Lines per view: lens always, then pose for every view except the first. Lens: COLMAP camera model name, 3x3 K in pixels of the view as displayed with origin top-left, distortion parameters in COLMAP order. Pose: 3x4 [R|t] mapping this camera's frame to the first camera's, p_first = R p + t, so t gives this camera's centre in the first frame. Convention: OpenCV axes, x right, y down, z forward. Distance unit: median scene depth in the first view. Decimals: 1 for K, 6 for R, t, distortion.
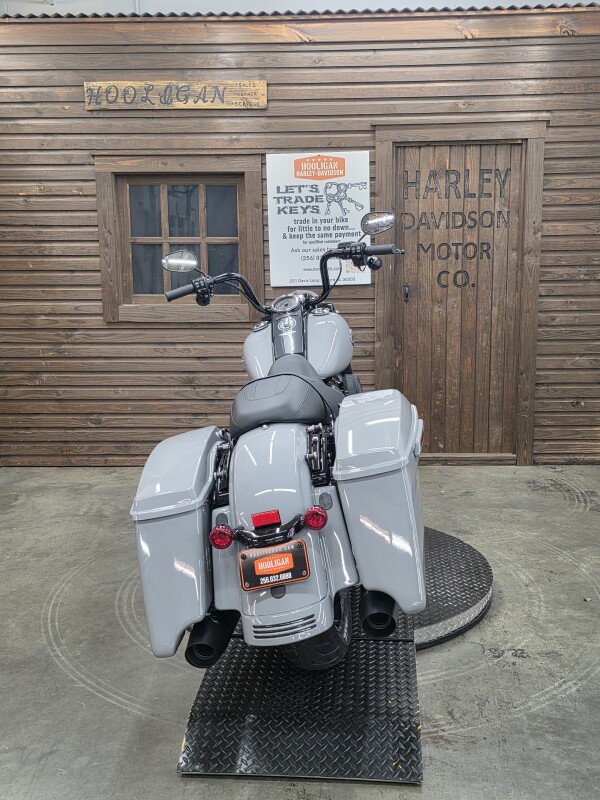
lens RADIAL K [[886.0, 0, 311.3], [0, 886.0, 393.7], [0, 0, 1]] dist [0.021715, 0.000000]
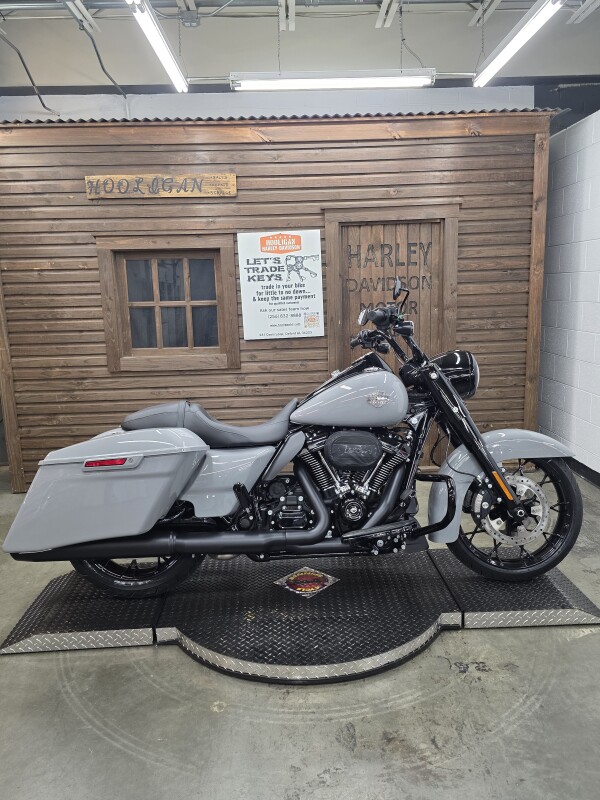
lens RADIAL K [[619.3, 0, 305.2], [0, 619.3, 406.3], [0, 0, 1]] dist [0.034078, -0.038449]
pose [[0.997522, -0.031067, 0.063129, -0.018320], [0.030743, 0.999509, 0.006088, -0.031118], [-0.063288, -0.004132, 0.997987, 0.128016]]
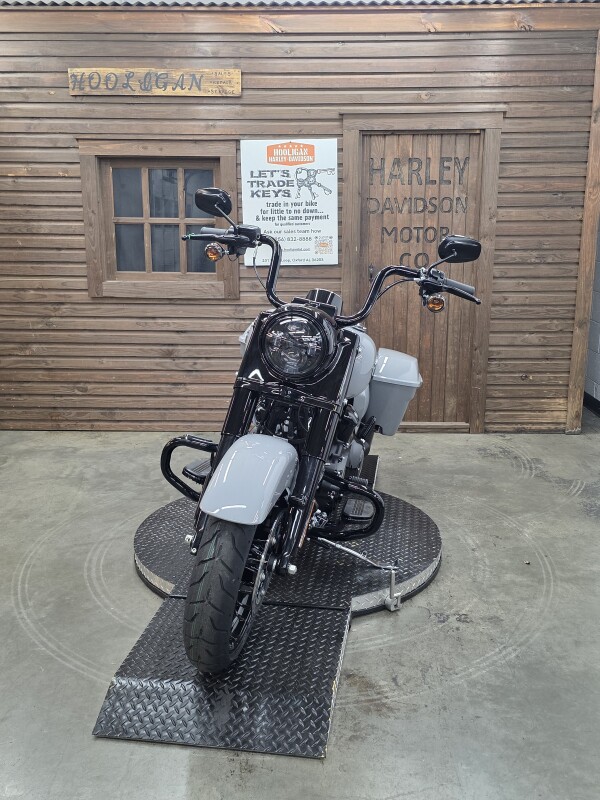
lens RADIAL K [[772.9, 0, 309.4], [0, 772.9, 397.5], [0, 0, 1]] dist [0.017426, 0.000000]
pose [[0.999844, 0.009335, 0.015007, 0.020662], [-0.010035, 0.998830, 0.047301, -0.006533], [-0.014548, -0.047444, 0.998768, 0.056735]]
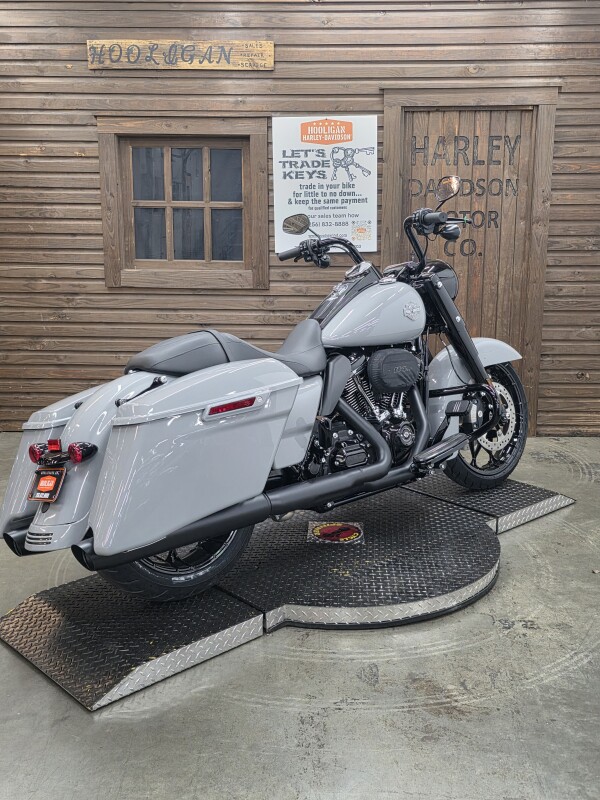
lens RADIAL K [[886.0, 0, 307.2], [0, 886.0, 392.4], [0, 0, 1]] dist [0.021715, 0.000000]
pose [[0.999909, 0.012147, 0.005854, -0.014328], [-0.012340, 0.999342, 0.034121, 0.000290], [-0.005436, -0.034190, 0.999401, 0.007784]]
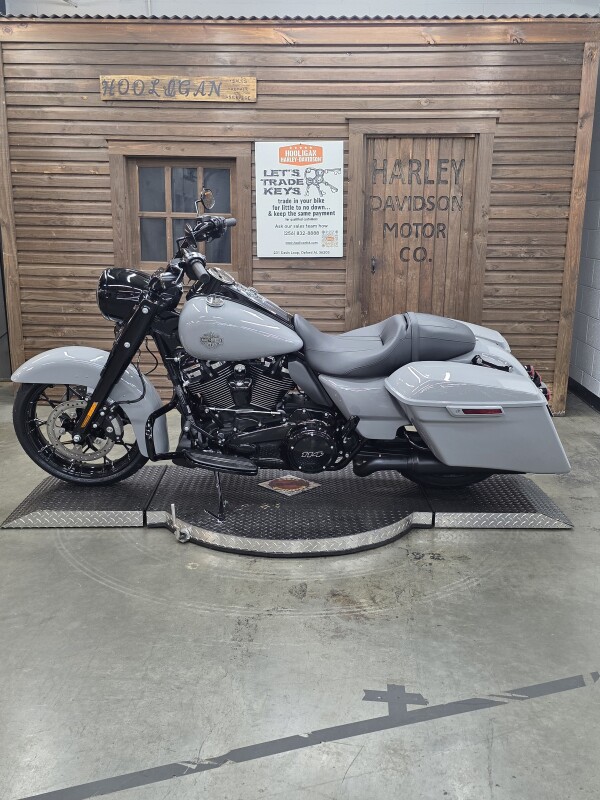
lens RADIAL K [[772.9, 0, 307.7], [0, 772.9, 405.4], [0, 0, 1]] dist [0.017426, 0.000000]
pose [[0.999665, 0.024559, -0.008146, 0.034902], [-0.024050, 0.998052, 0.057573, 0.015048], [0.009544, -0.057358, 0.998308, -0.034748]]
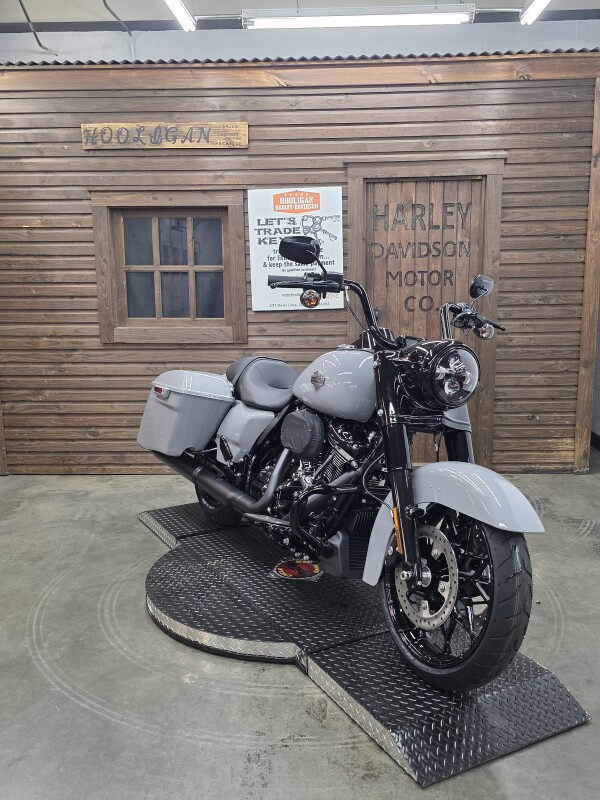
lens RADIAL K [[772.9, 0, 300.4], [0, 772.9, 407.4], [0, 0, 1]] dist [0.017426, 0.000000]
pose [[0.999987, -0.000258, -0.005099, 0.018908], [0.000277, 0.999993, 0.003804, -0.005247], [0.005098, -0.003805, 0.999980, 0.045679]]
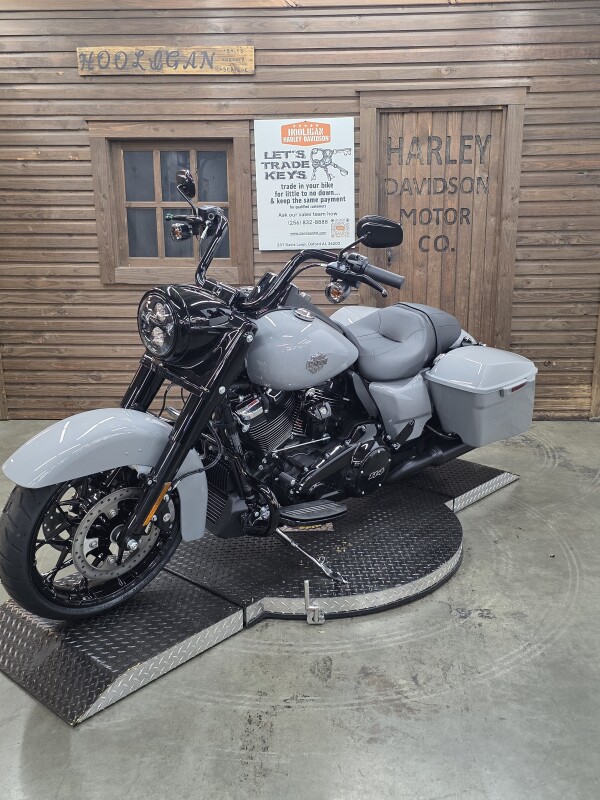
lens RADIAL K [[772.9, 0, 310.4], [0, 772.9, 405.3], [0, 0, 1]] dist [0.017426, 0.000000]
pose [[0.999966, 0.004826, -0.006736, 0.022317], [-0.004311, 0.997210, 0.074521, -0.006633], [0.007077, -0.074490, 0.997197, 0.077067]]
